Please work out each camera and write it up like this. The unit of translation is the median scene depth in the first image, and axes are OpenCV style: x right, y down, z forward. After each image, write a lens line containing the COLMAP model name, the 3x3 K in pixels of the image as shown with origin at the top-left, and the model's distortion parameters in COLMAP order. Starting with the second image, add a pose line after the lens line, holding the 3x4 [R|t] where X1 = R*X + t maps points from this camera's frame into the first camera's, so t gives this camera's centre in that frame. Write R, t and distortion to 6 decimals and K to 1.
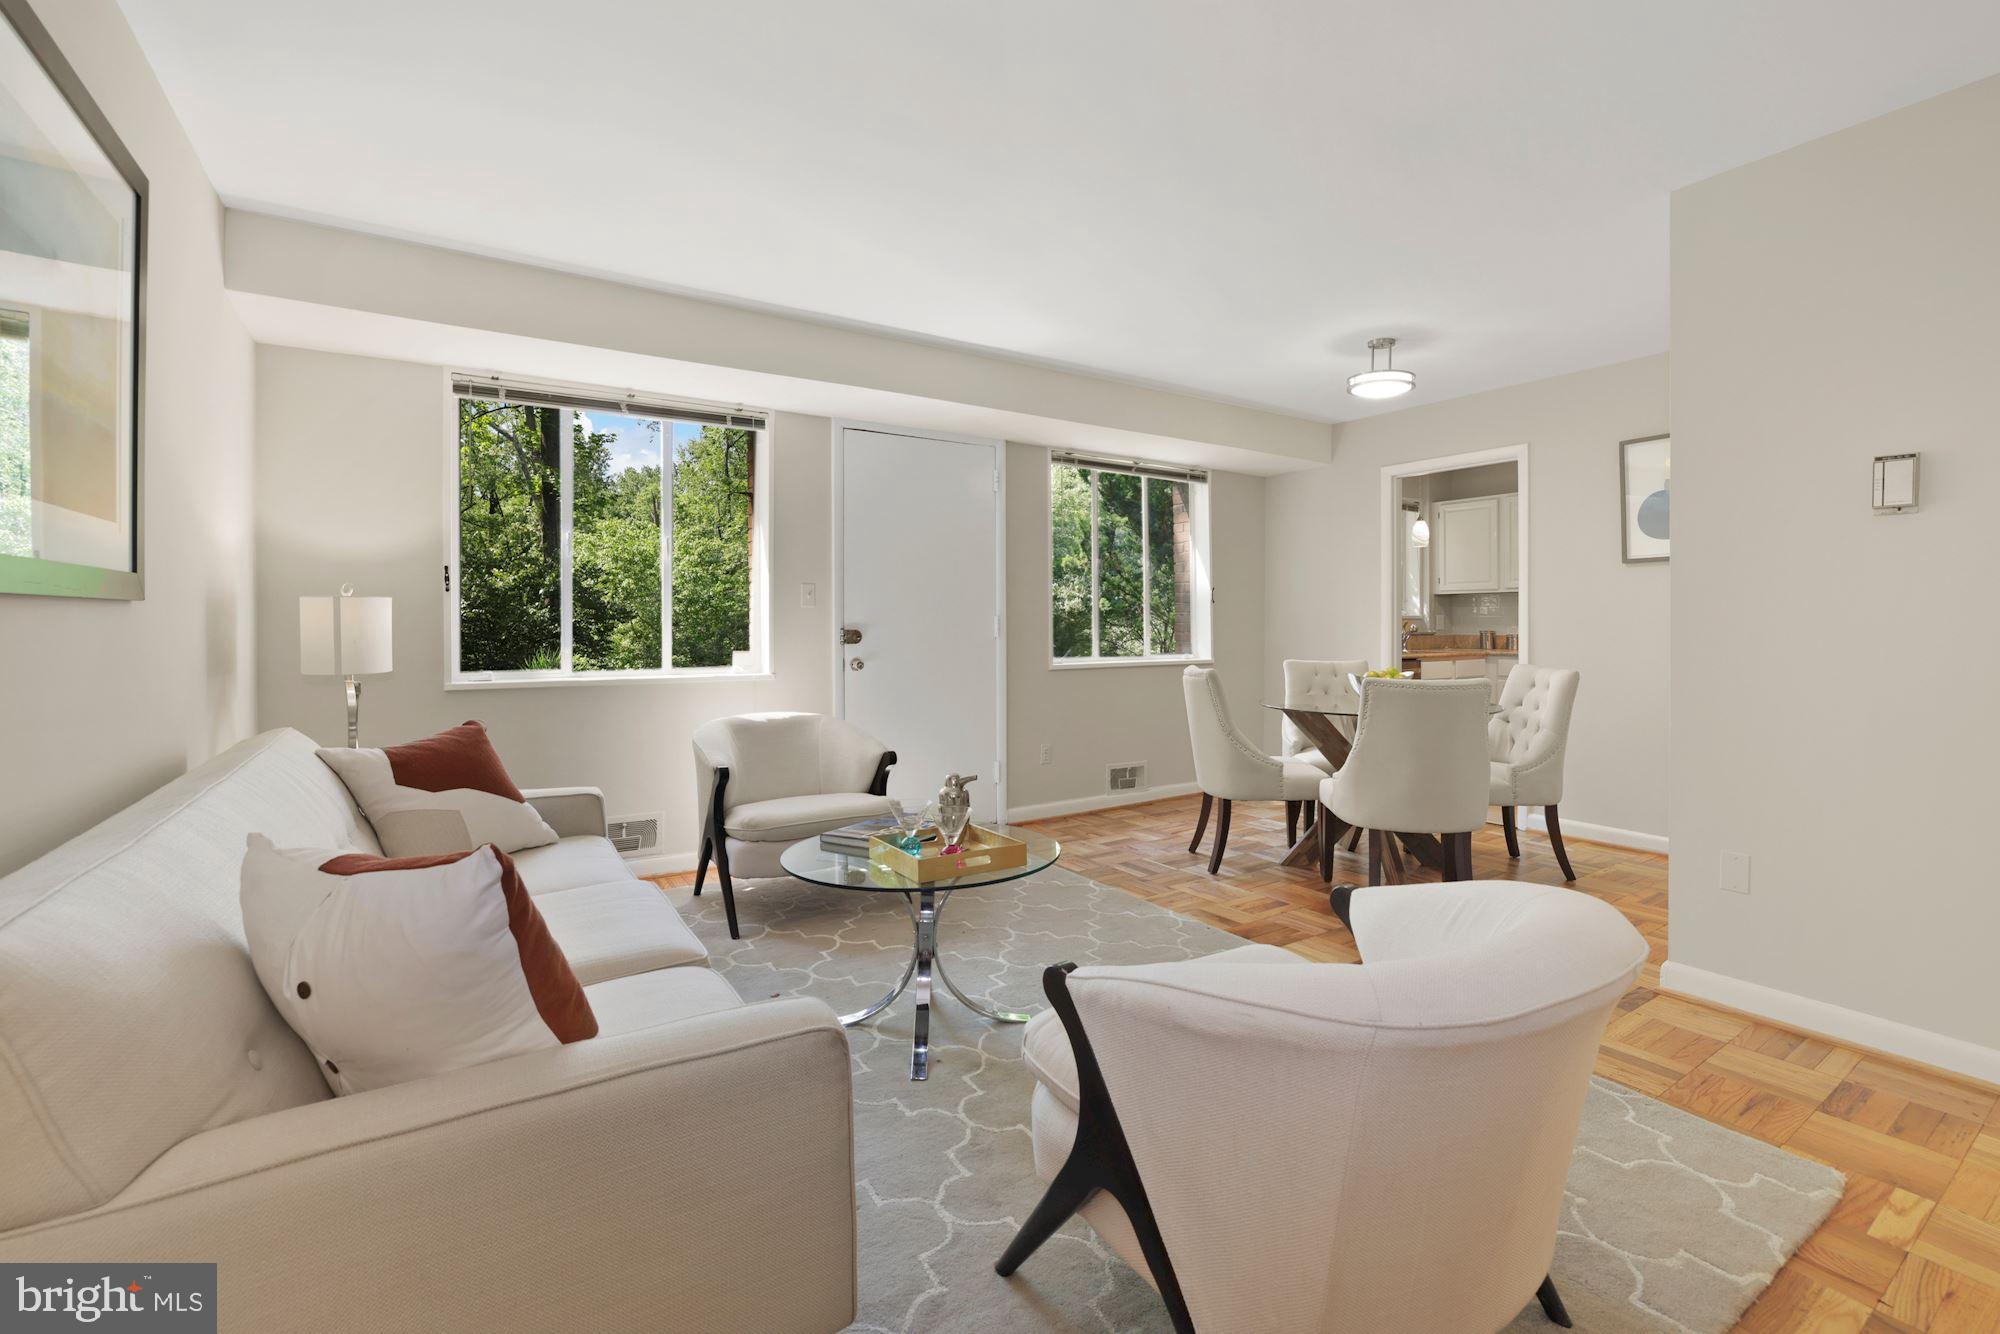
lens RADIAL K [[885.6, 0, 993.2], [0, 885.6, 620.0], [0, 0, 1]] dist [-0.001807, 0.000075]
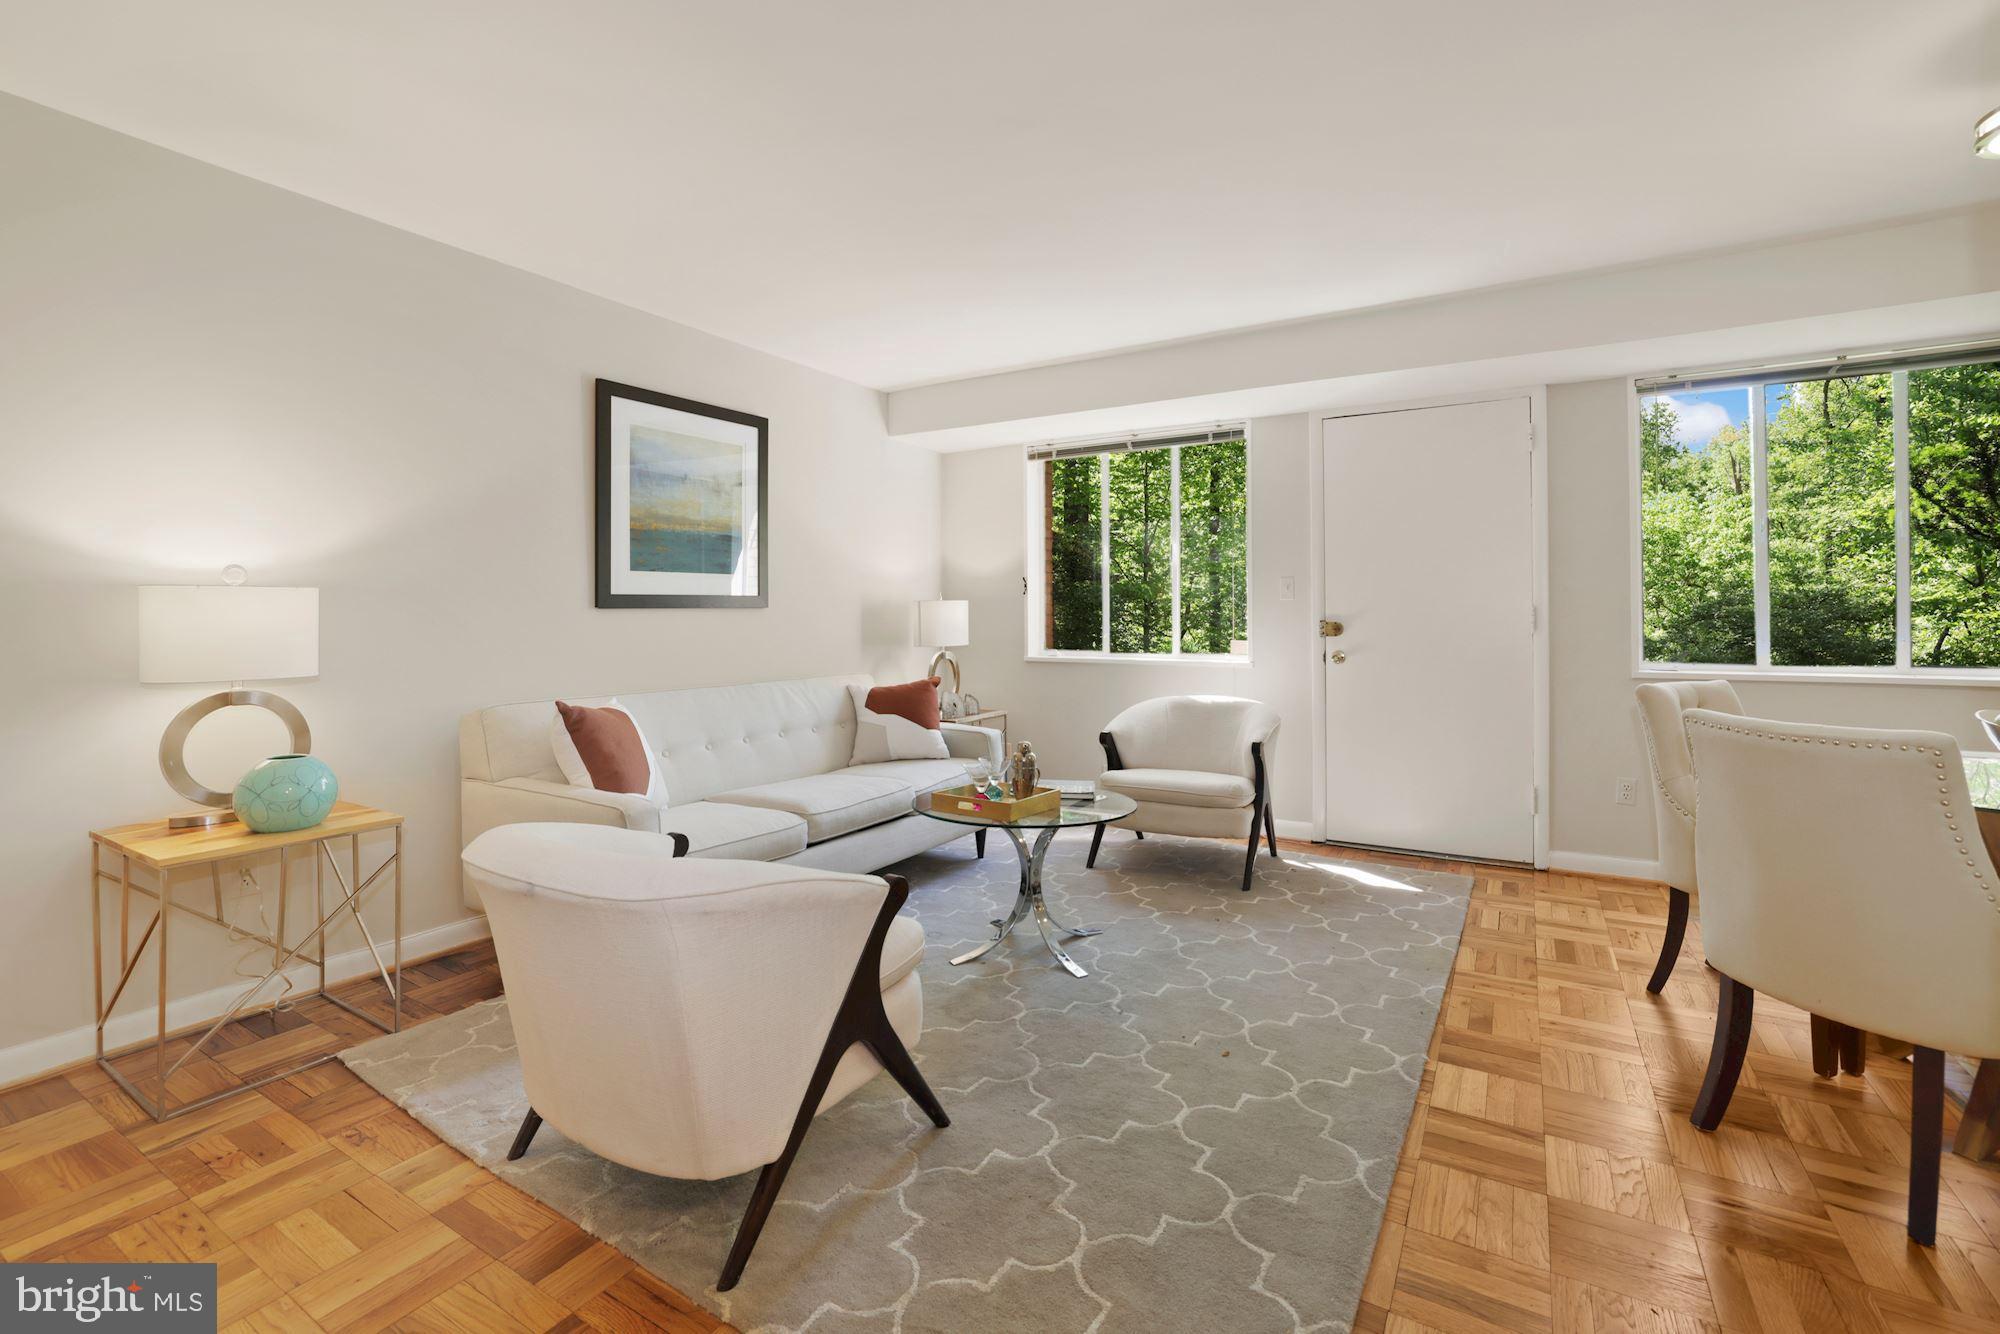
lens RADIAL K [[878.6, 0, 1006.6], [0, 878.6, 596.1], [0, 0, 1]] dist [-0.003019, -0.000325]
pose [[0.461734, -0.018852, -0.886818, 0.470197], [0.006955, 0.999820, -0.017634, -0.002688], [0.886991, 0.001974, 0.461782, 0.200339]]
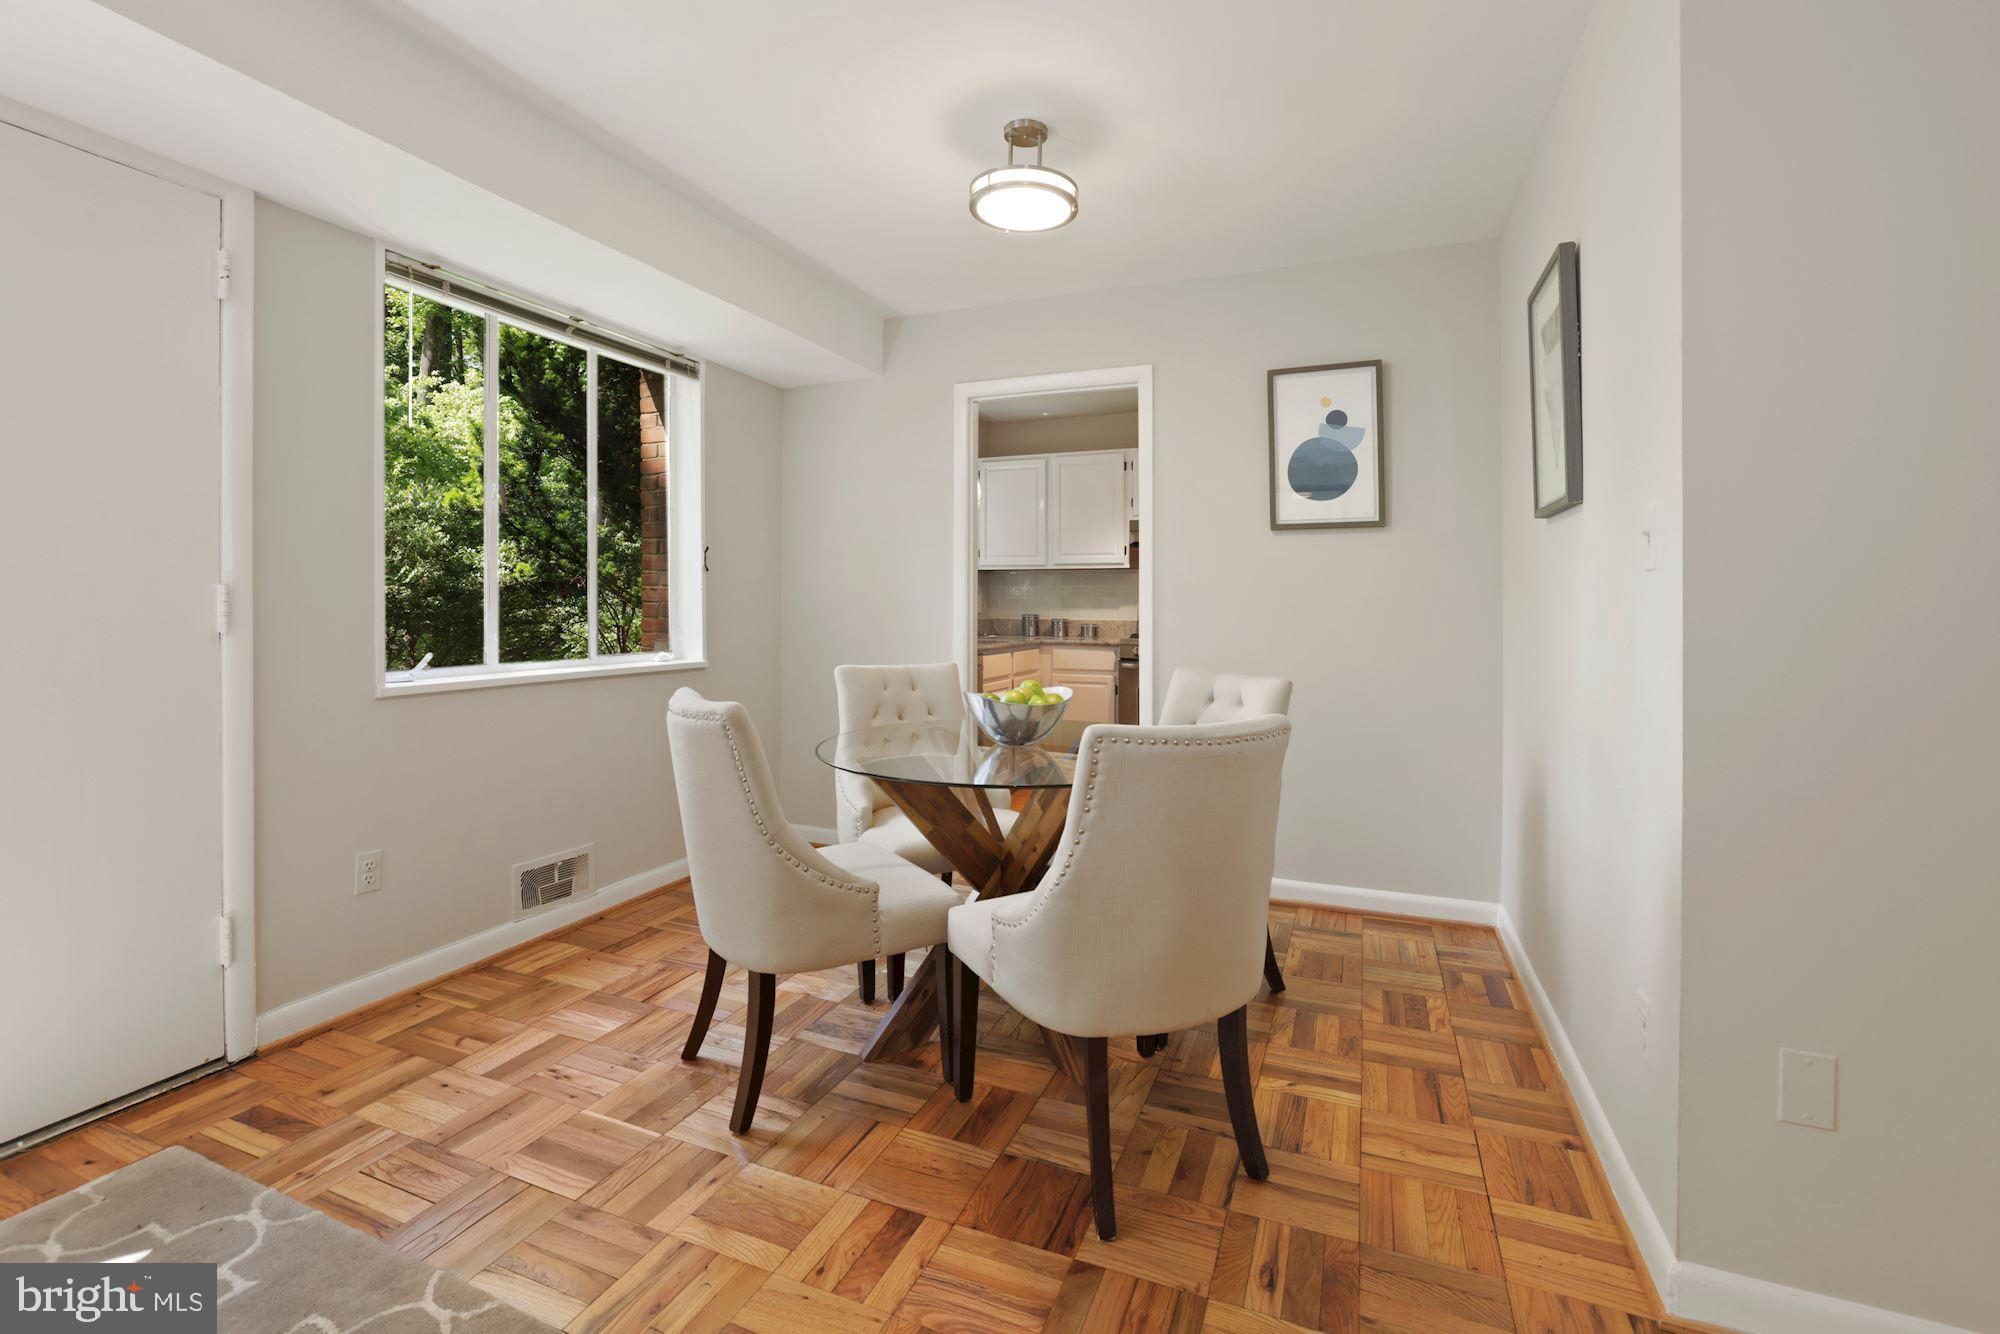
lens RADIAL K [[885.6, 0, 993.2], [0, 885.6, 620.0], [0, 0, 1]] dist [-0.001807, 0.000075]
pose [[0.829183, -0.002190, 0.558973, 0.072352], [-0.012516, 0.999669, 0.022482, -0.001316], [-0.558837, -0.025638, 0.828881, 0.409584]]
